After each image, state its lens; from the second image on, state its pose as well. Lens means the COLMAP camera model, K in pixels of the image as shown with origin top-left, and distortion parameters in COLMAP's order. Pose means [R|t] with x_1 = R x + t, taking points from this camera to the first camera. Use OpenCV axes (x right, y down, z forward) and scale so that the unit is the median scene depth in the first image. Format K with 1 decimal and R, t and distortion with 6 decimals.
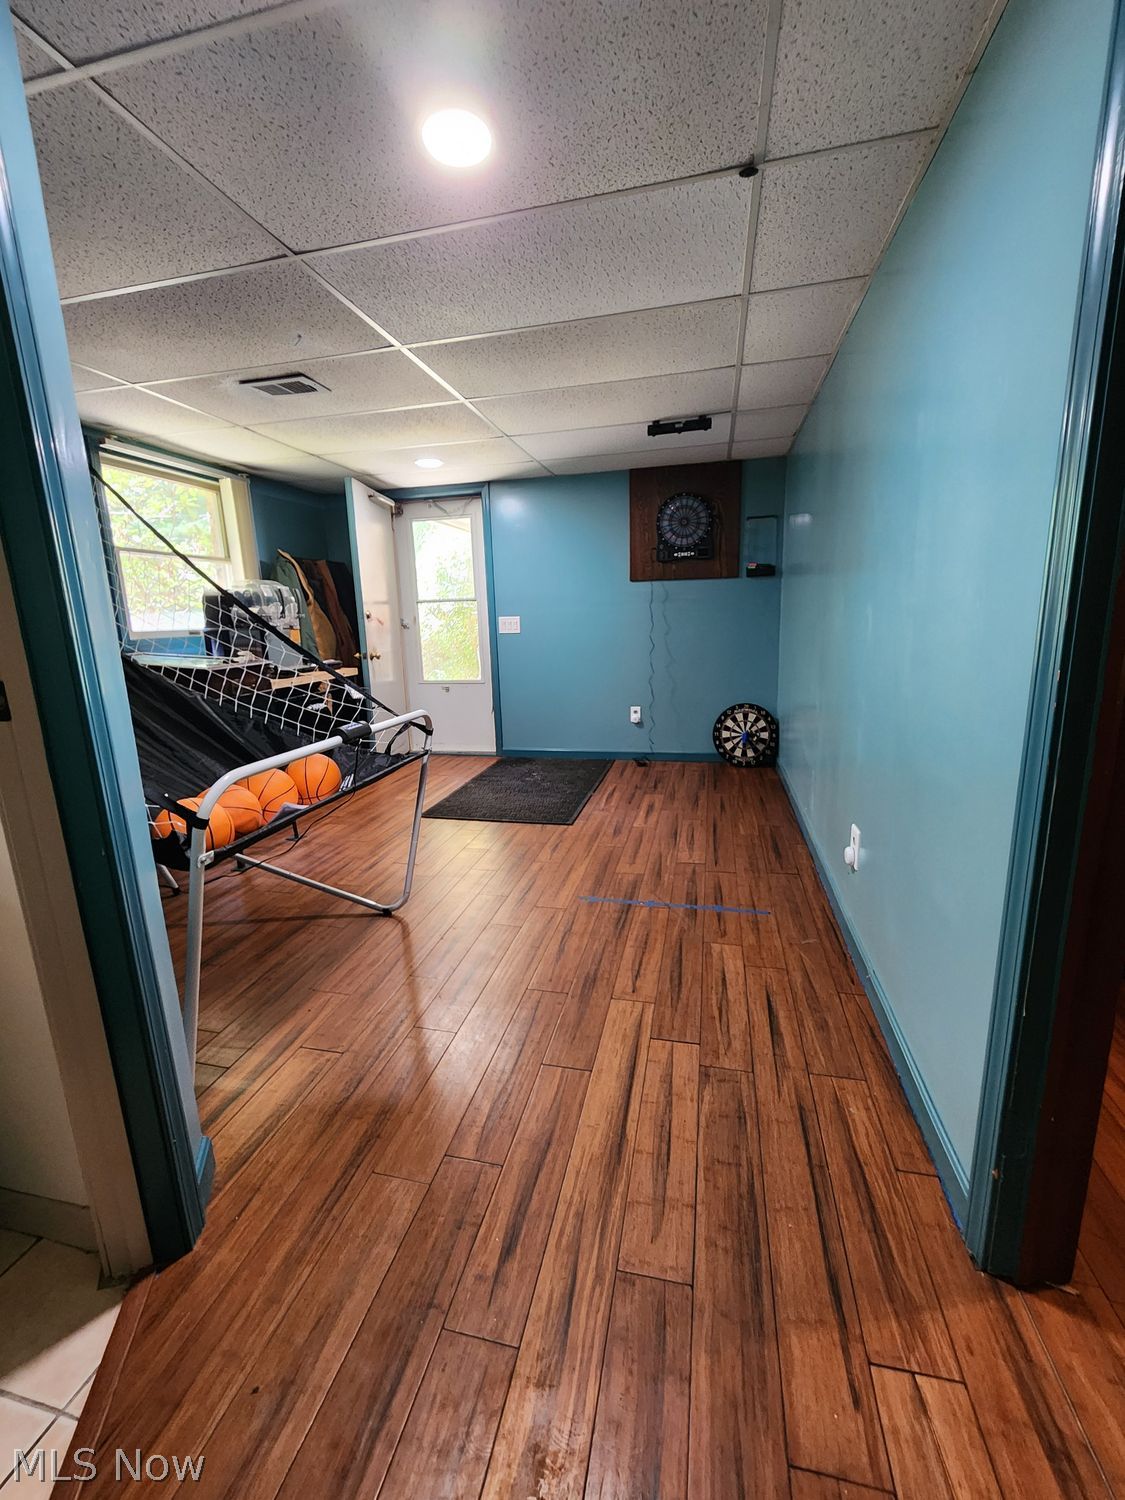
lens RADIAL K [[617.5, 0, 566.2], [0, 617.5, 745.9], [0, 0, 1]] dist [-0.003313, 0.001032]
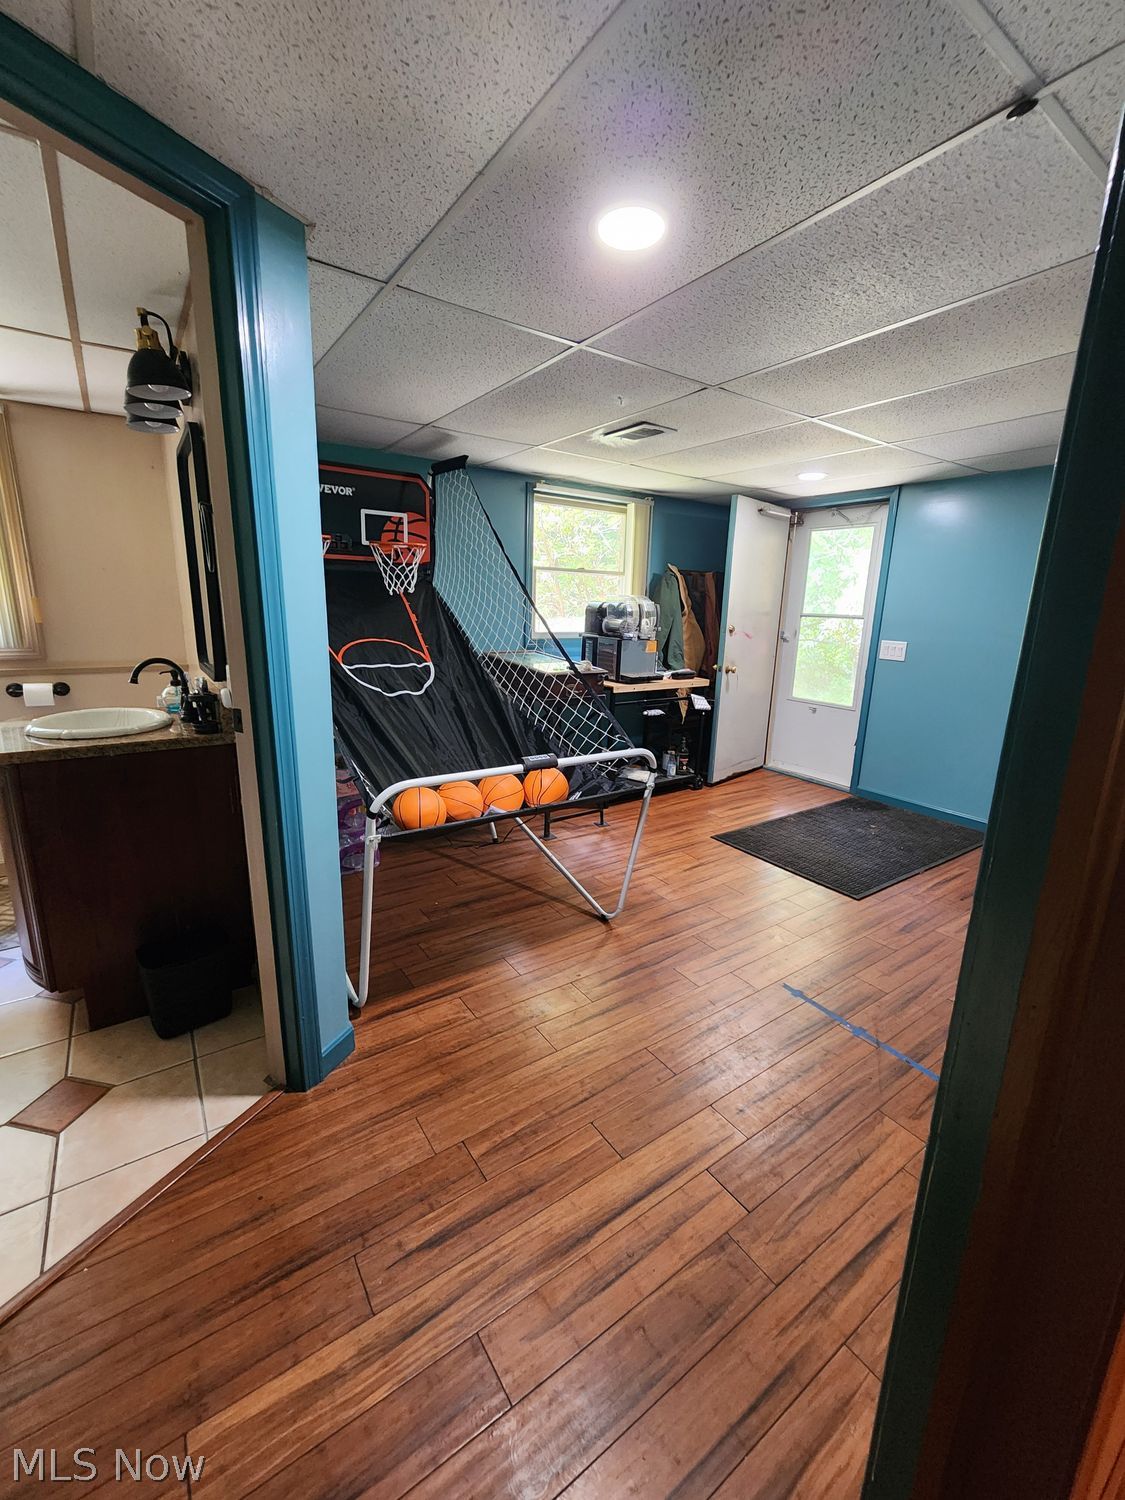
lens RADIAL K [[617.5, 0, 566.2], [0, 617.5, 745.9], [0, 0, 1]] dist [-0.003313, 0.001032]
pose [[0.739122, 0.202494, -0.642413, 0.301491], [-0.187357, 0.977910, 0.092683, -0.119123], [0.646990, 0.051857, 0.760733, 0.107064]]
